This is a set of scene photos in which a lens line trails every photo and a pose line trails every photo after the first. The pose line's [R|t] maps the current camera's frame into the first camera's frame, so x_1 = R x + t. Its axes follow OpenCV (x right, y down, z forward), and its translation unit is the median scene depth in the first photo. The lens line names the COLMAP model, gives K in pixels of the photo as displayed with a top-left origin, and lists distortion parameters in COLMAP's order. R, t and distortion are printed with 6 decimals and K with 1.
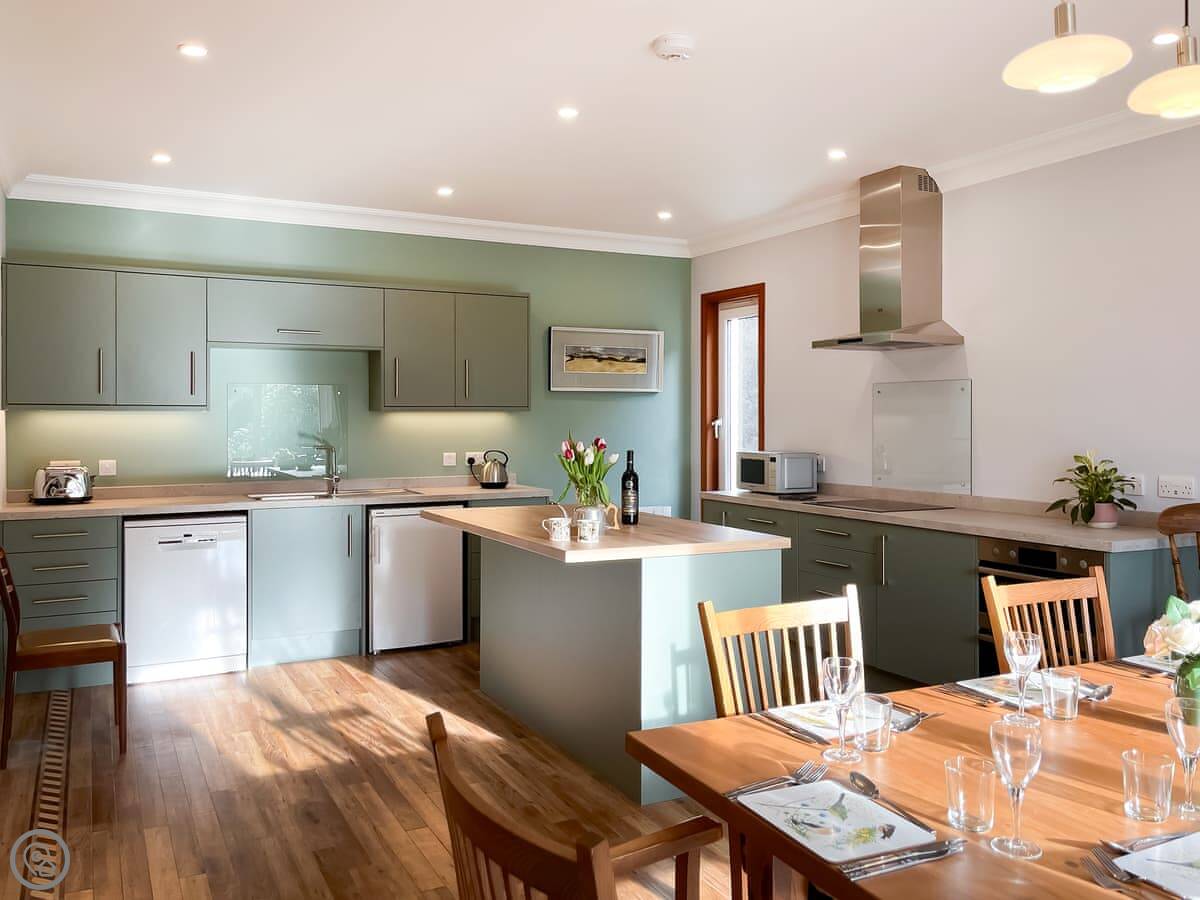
lens RADIAL K [[973.3, 0, 598.2], [0, 973.3, 424.0], [0, 0, 1]] dist [0.031792, -0.077141]
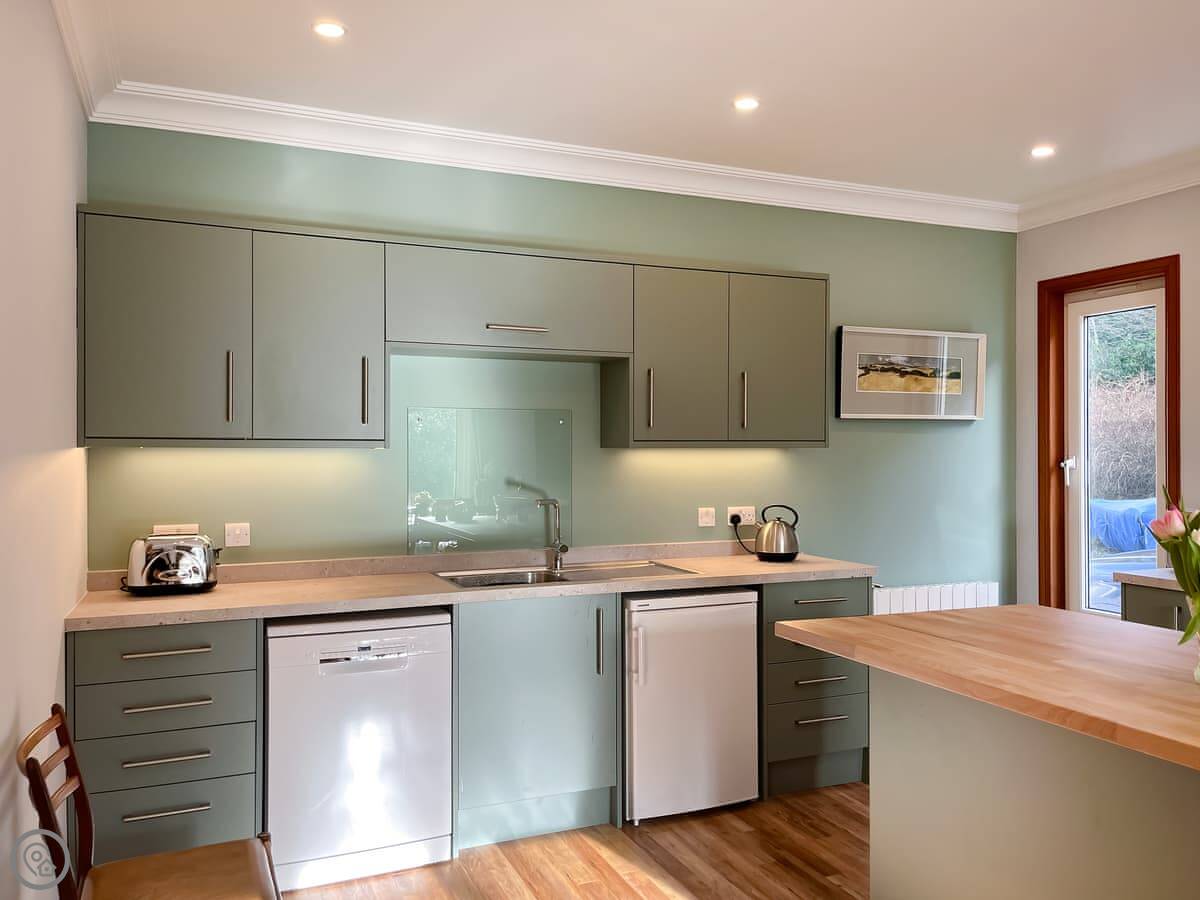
lens RADIAL K [[1025.8, 0, 627.4], [0, 1025.8, 449.8], [0, 0, 1]] dist [0.005977, -0.003584]
pose [[0.996363, -0.002629, -0.085168, -0.206506], [0.001646, 0.999931, -0.011611, -0.004663], [0.085192, 0.011428, 0.996299, 0.376907]]
